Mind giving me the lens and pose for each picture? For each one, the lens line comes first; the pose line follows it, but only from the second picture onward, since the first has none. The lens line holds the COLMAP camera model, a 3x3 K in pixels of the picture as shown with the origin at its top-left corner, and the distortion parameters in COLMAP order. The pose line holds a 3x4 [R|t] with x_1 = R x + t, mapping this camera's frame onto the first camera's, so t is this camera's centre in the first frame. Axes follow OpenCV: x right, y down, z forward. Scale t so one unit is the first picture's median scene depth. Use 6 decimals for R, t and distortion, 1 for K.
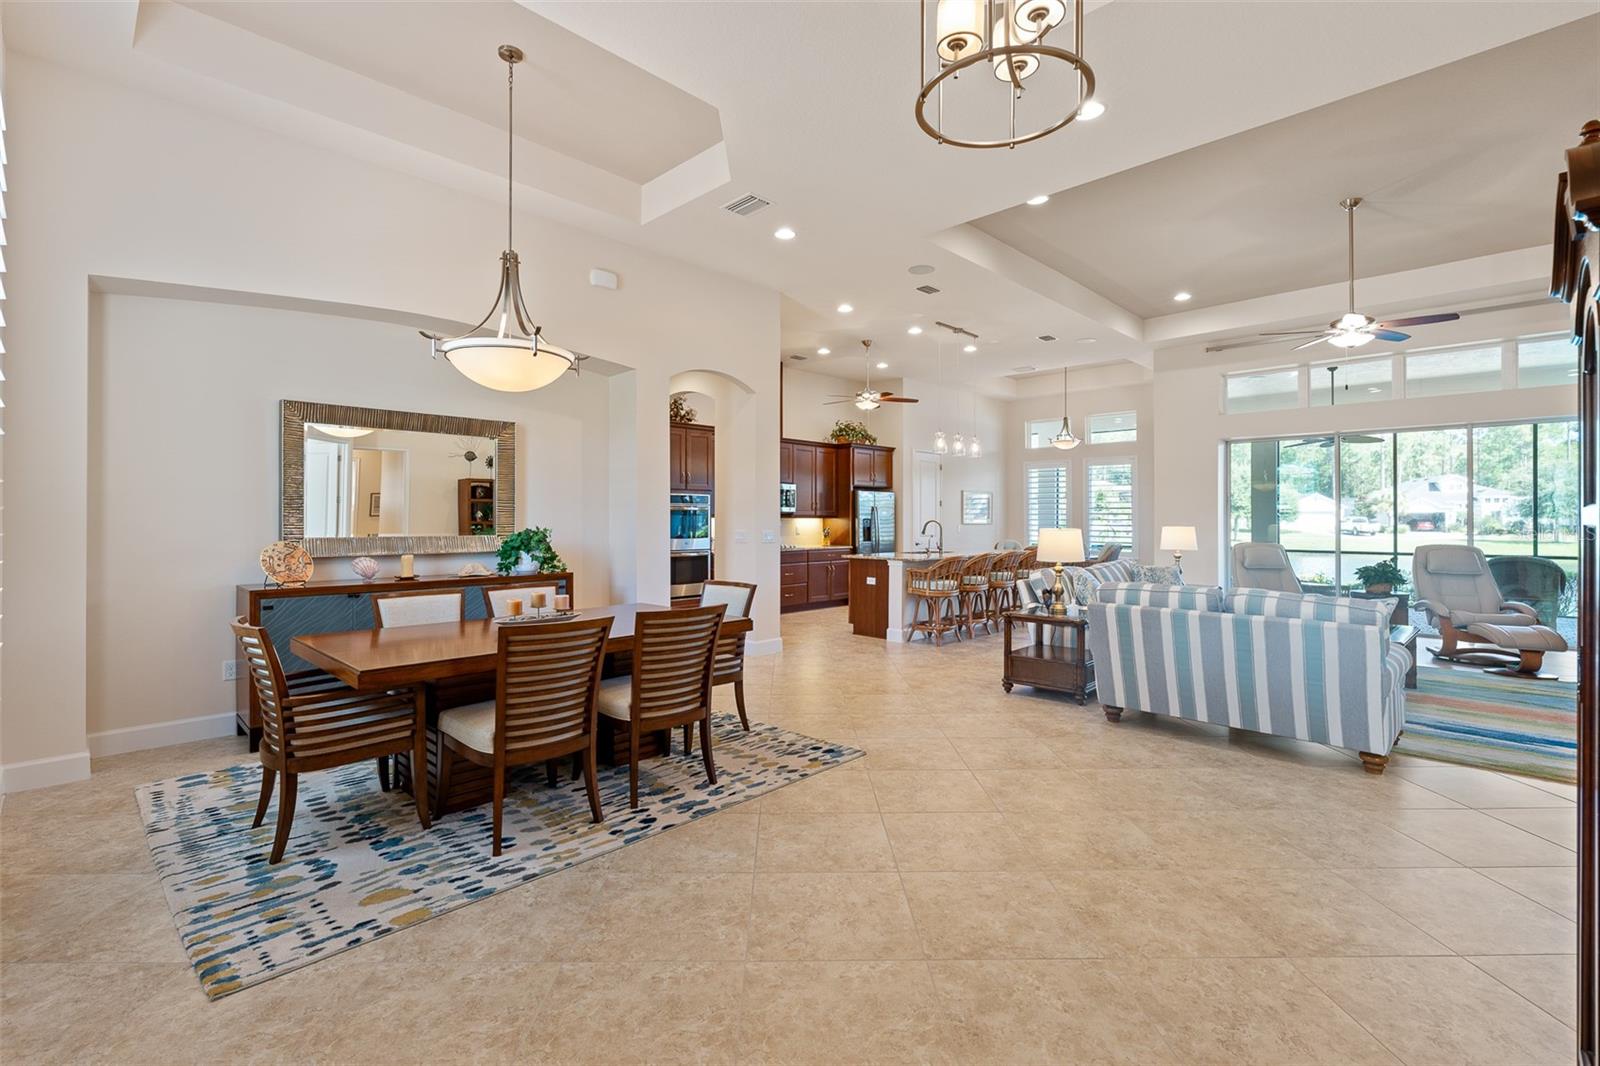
lens RADIAL K [[720.6, 0, 797.6], [0, 720.6, 522.1], [0, 0, 1]] dist [-0.004364, 0.000957]
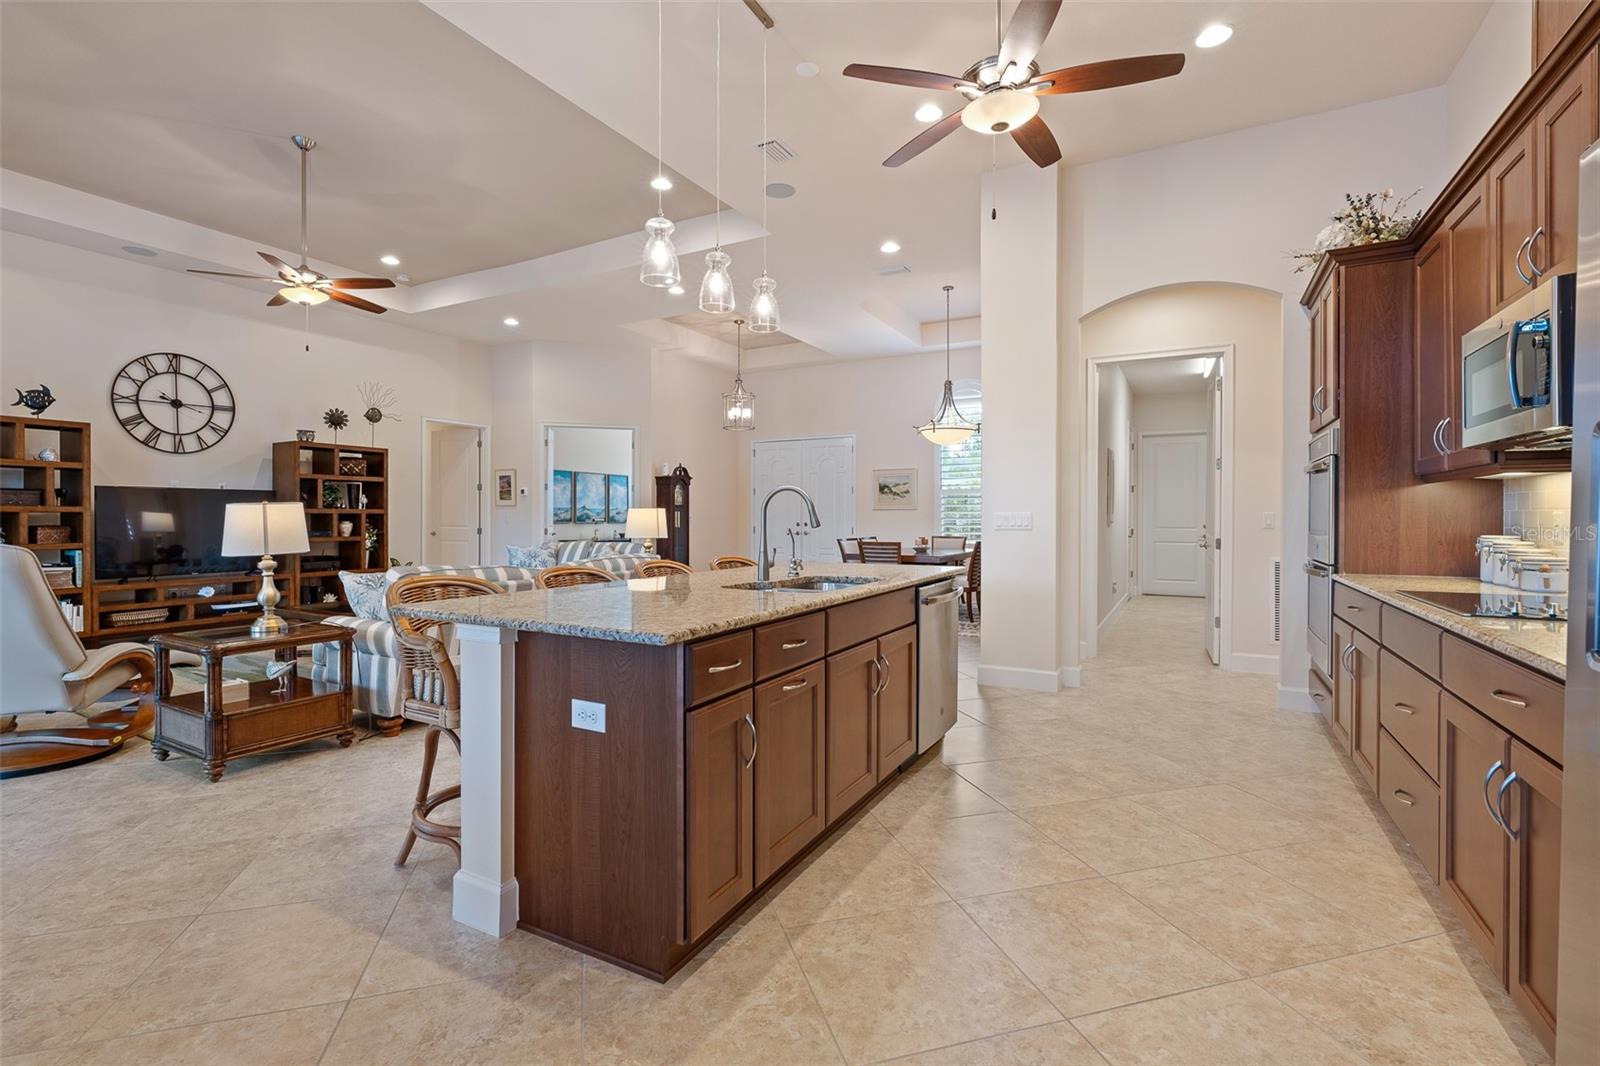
lens RADIAL K [[720.6, 0, 797.6], [0, 720.6, 522.1], [0, 0, 1]] dist [-0.004364, 0.000957]
pose [[-0.963819, 0.001729, -0.266553, 0.563353], [-0.001519, 0.999927, 0.011978, 0.021239], [0.266554, 0.011949, -0.963746, 2.732458]]
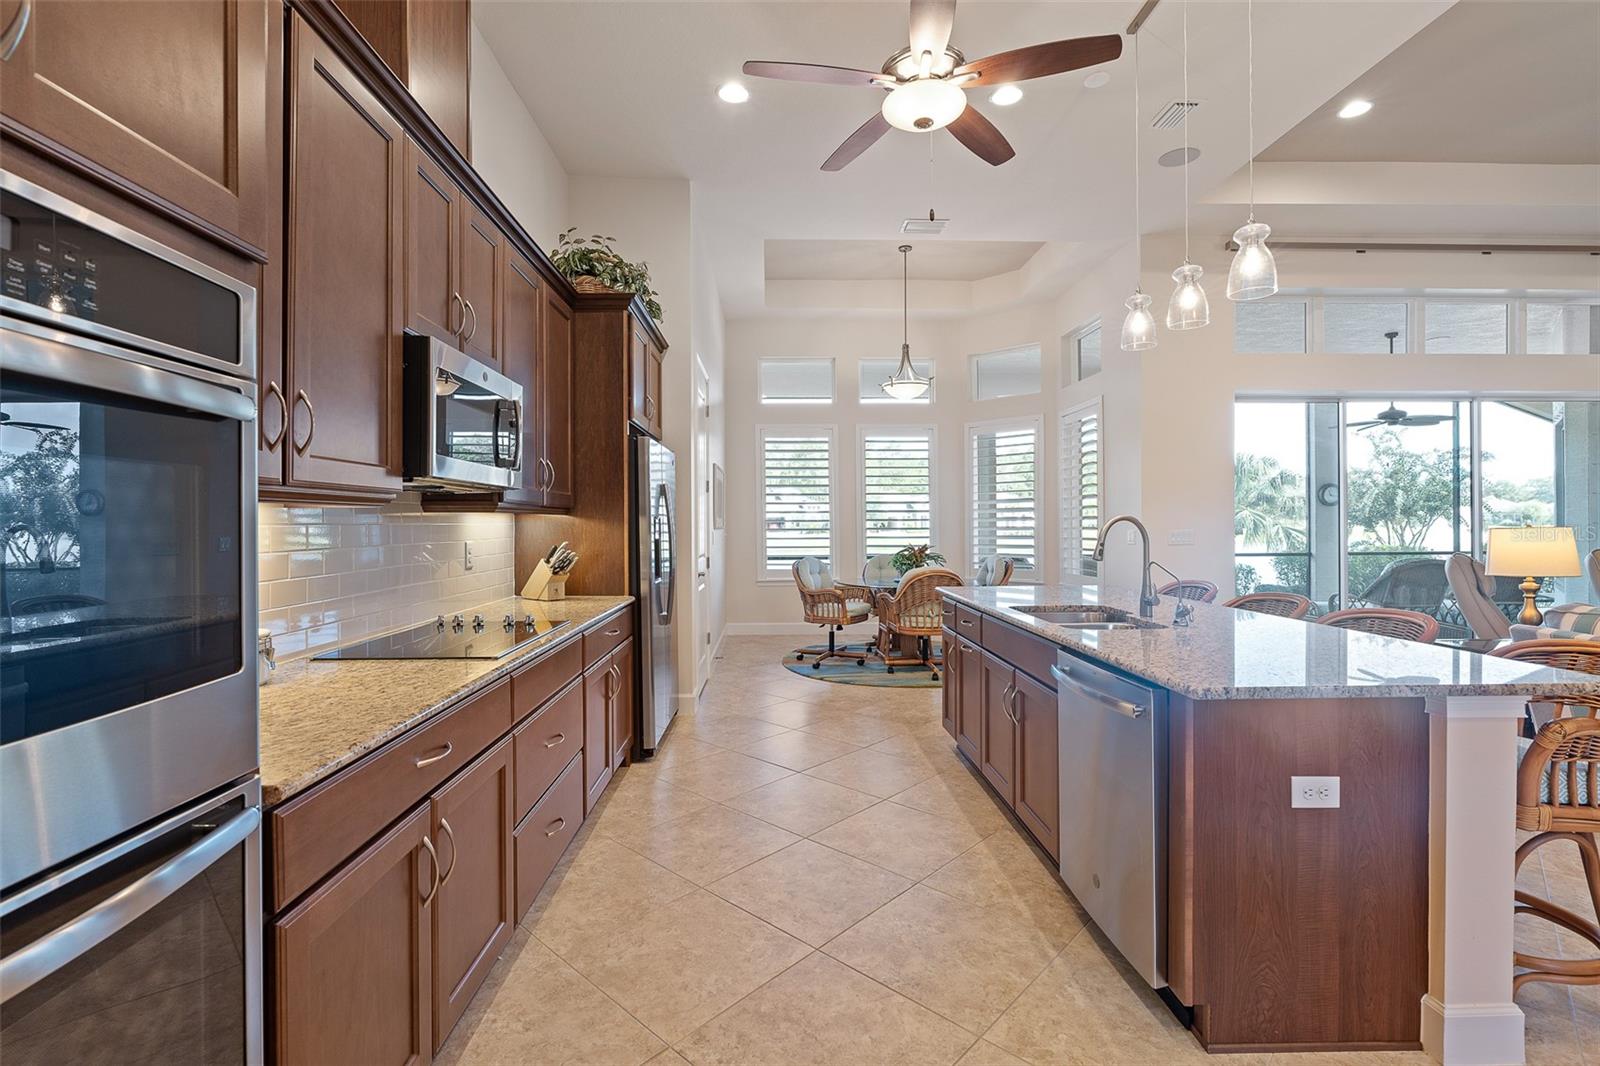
lens RADIAL K [[720.6, 0, 797.6], [0, 720.6, 522.1], [0, 0, 1]] dist [-0.004364, 0.000957]
pose [[0.692820, -0.002745, 0.721105, -0.300220], [0.007984, 0.999961, -0.003864, 0.001113], [-0.721066, 0.008435, 0.692815, 1.802751]]
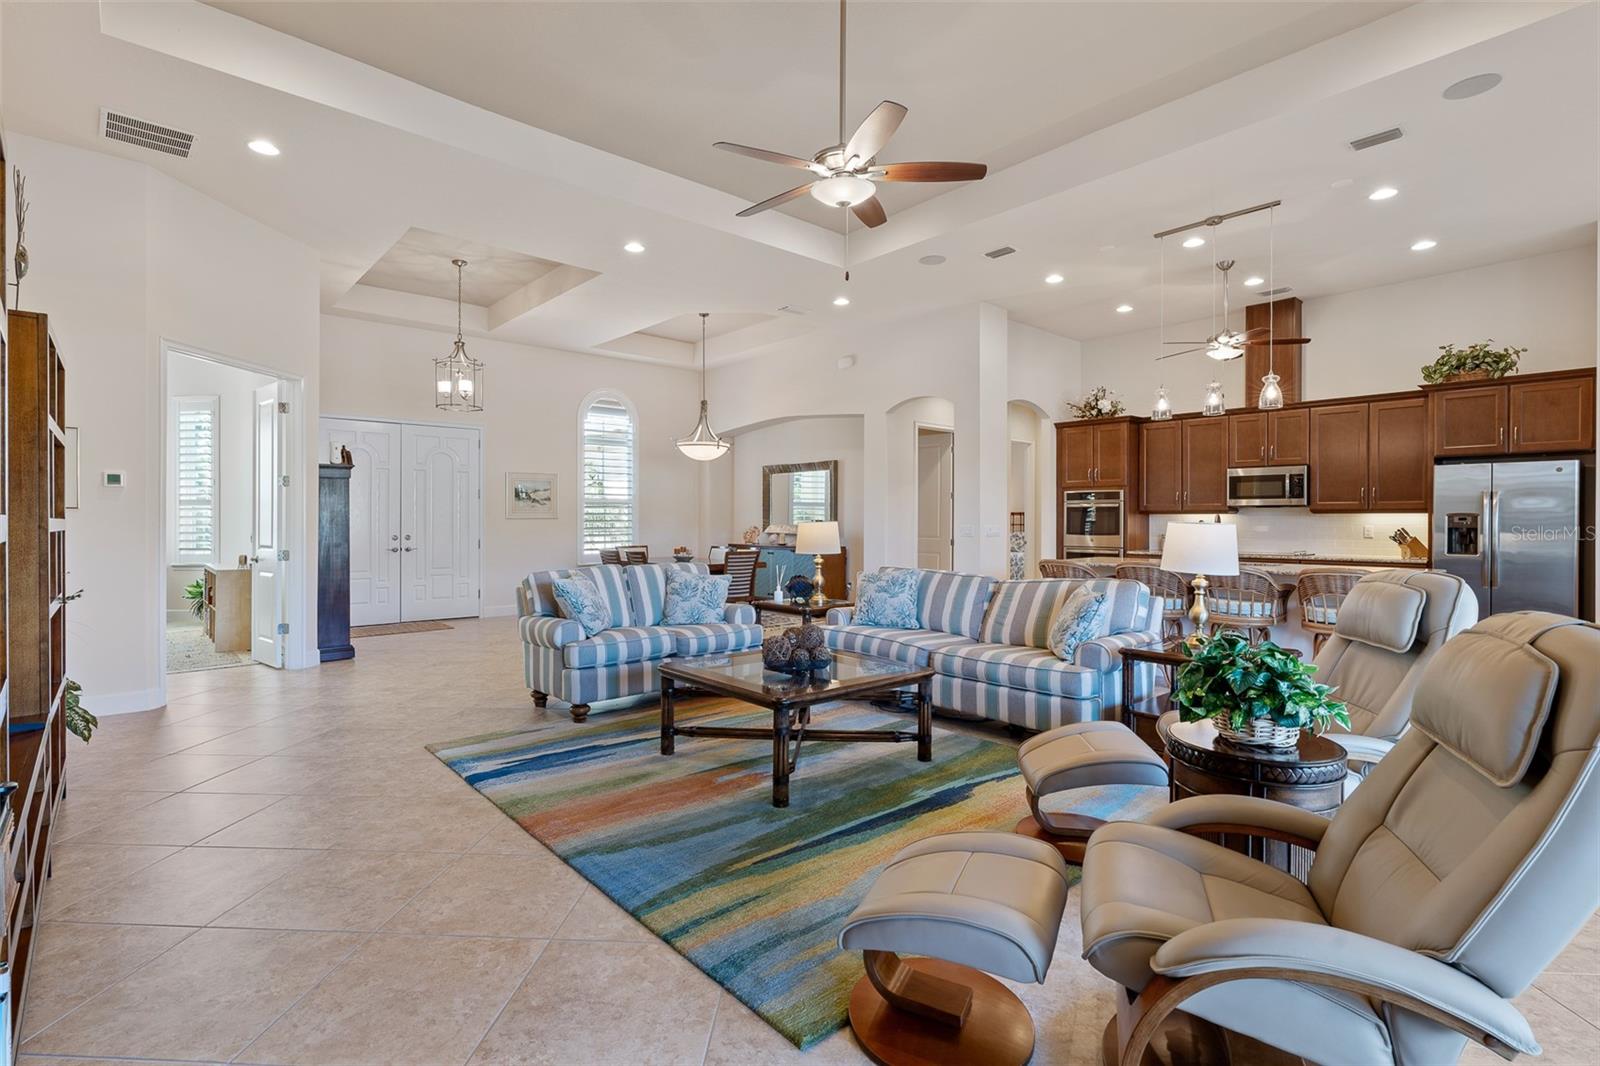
lens RADIAL K [[752.0, 0, 799.4], [0, 752.0, 524.3], [0, 0, 1]] dist [-0.001102, 0.001254]
pose [[-0.068414, 0.004709, -0.997646, 1.847619], [-0.005047, 0.999974, 0.005066, 0.009235], [0.997644, 0.005382, -0.068389, 1.359249]]
